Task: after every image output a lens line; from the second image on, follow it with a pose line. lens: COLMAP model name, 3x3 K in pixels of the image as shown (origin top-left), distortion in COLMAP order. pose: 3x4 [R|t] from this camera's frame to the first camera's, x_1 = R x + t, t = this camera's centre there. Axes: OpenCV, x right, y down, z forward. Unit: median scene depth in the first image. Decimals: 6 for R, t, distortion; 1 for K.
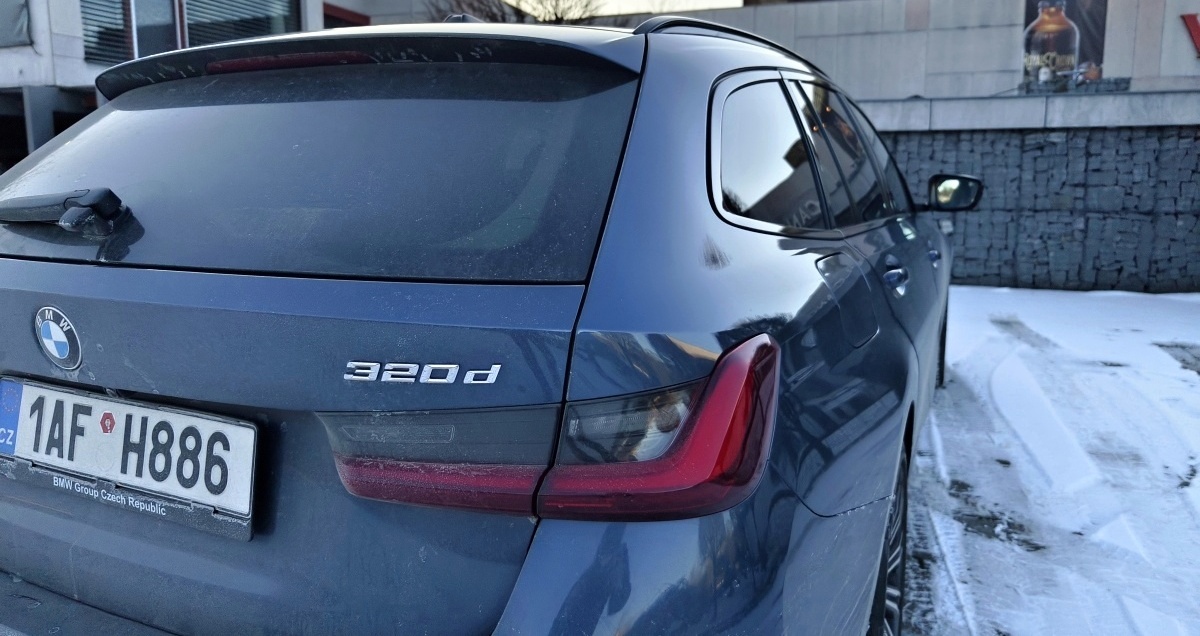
lens RADIAL K [[824.6, 0, 596.6], [0, 824.6, 279.8], [0, 0, 1]] dist [0.003519, 0.001632]
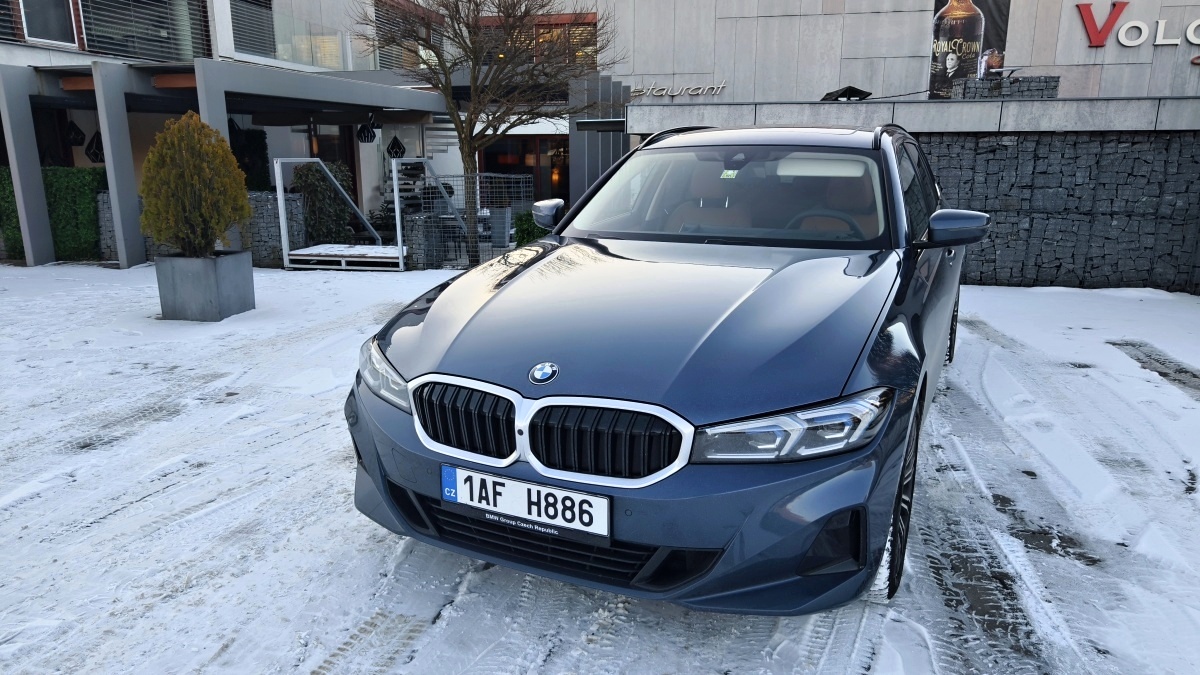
lens RADIAL K [[816.9, 0, 600.0], [0, 816.9, 337.5], [0, 0, 1]] dist [0.021205, -0.003019]
pose [[0.992261, -0.025036, 0.121623, -0.093581], [0.012980, 0.995011, 0.098921, -0.034429], [-0.123493, -0.096577, 0.987635, 0.007134]]
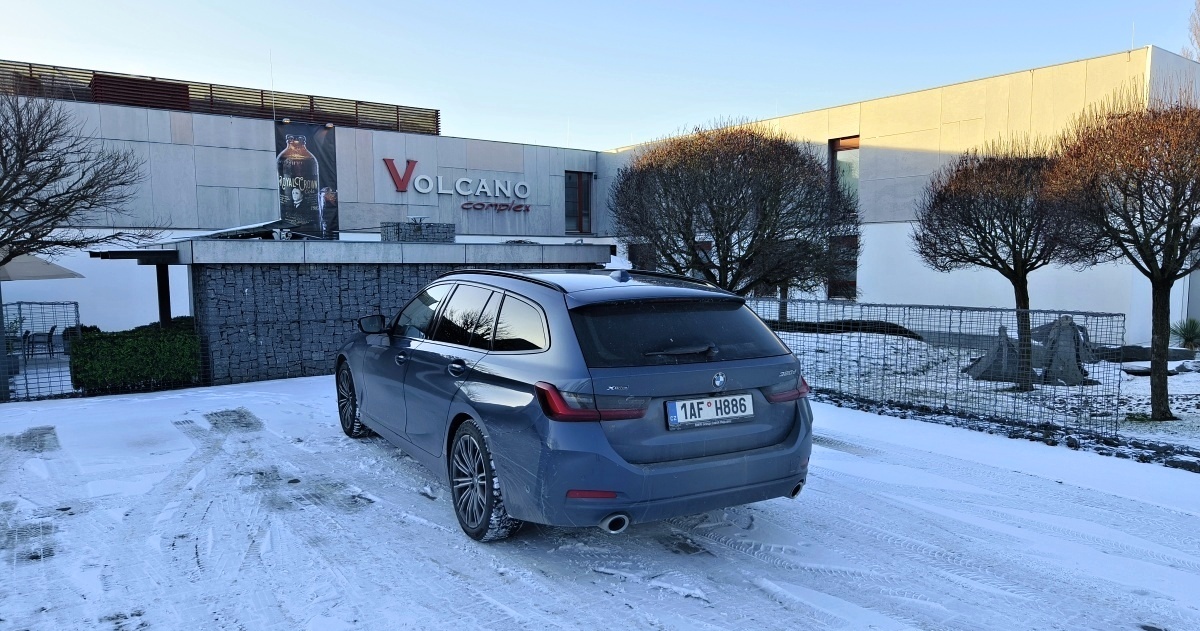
lens RADIAL K [[821.4, 0, 600.0], [0, 821.4, 315.5], [0, 0, 1]] dist [0.009137, 0.000167]
pose [[0.575220, -0.054147, 0.816205, -0.620189], [0.108321, 0.994062, -0.010393, -0.038112], [-0.810795, 0.094390, 0.577670, -0.123295]]
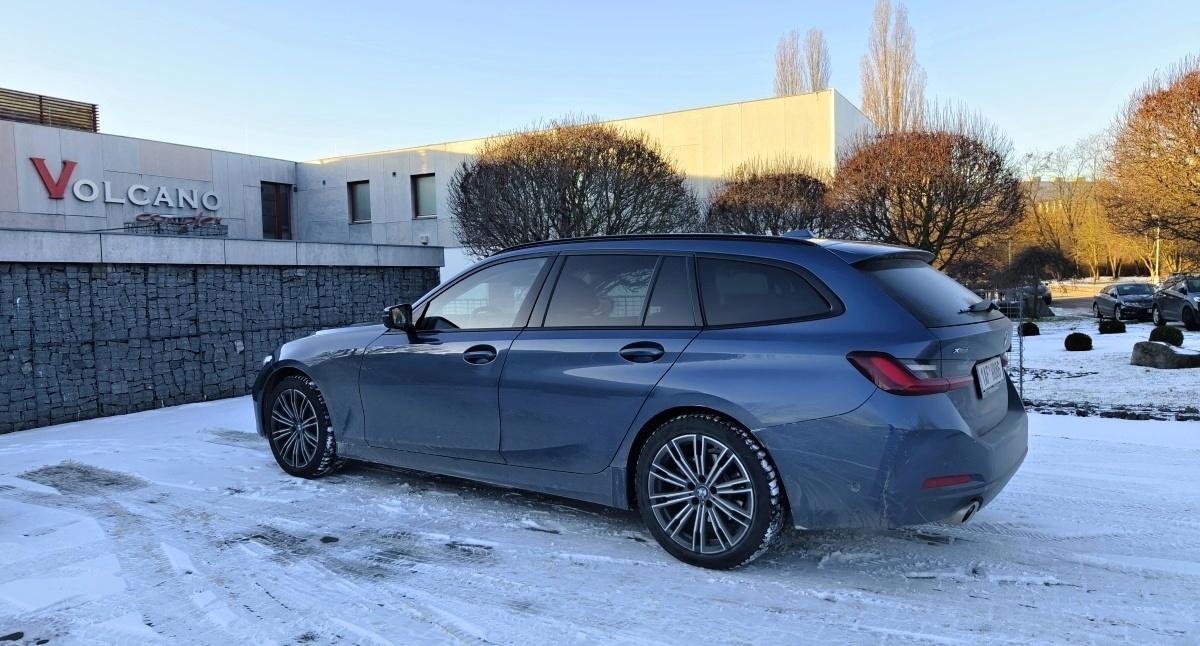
lens RADIAL K [[810.7, 0, 600.0], [0, 810.7, 323.0], [0, 0, 1]] dist [0.039497, -0.074785]
pose [[0.186317, -0.049857, 0.981224, -0.654159], [0.148445, 0.988675, 0.022049, -0.050481], [-0.971211, 0.141550, 0.191608, 0.298914]]
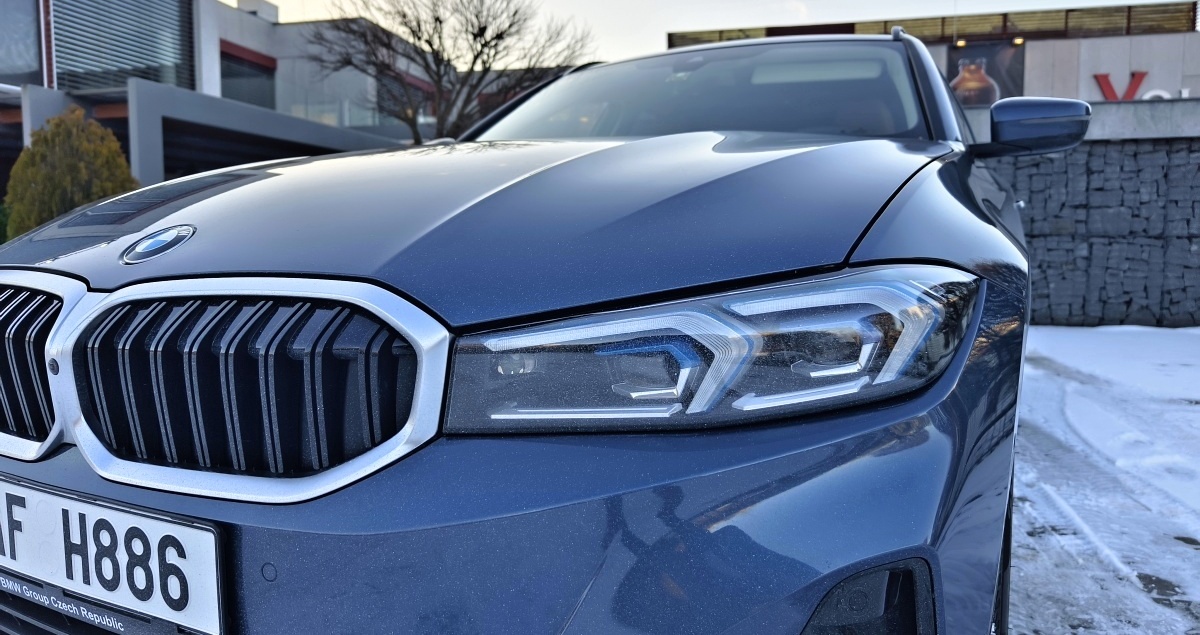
lens RADIAL K [[821.8, 0, 589.5], [0, 821.8, 297.3], [0, 0, 1]] dist [0.002585, 0.001769]
pose [[0.996140, -0.004459, 0.087664, -0.014962], [0.009758, 0.998144, -0.060117, 0.030314], [-0.087233, 0.060741, 0.994334, 0.182361]]
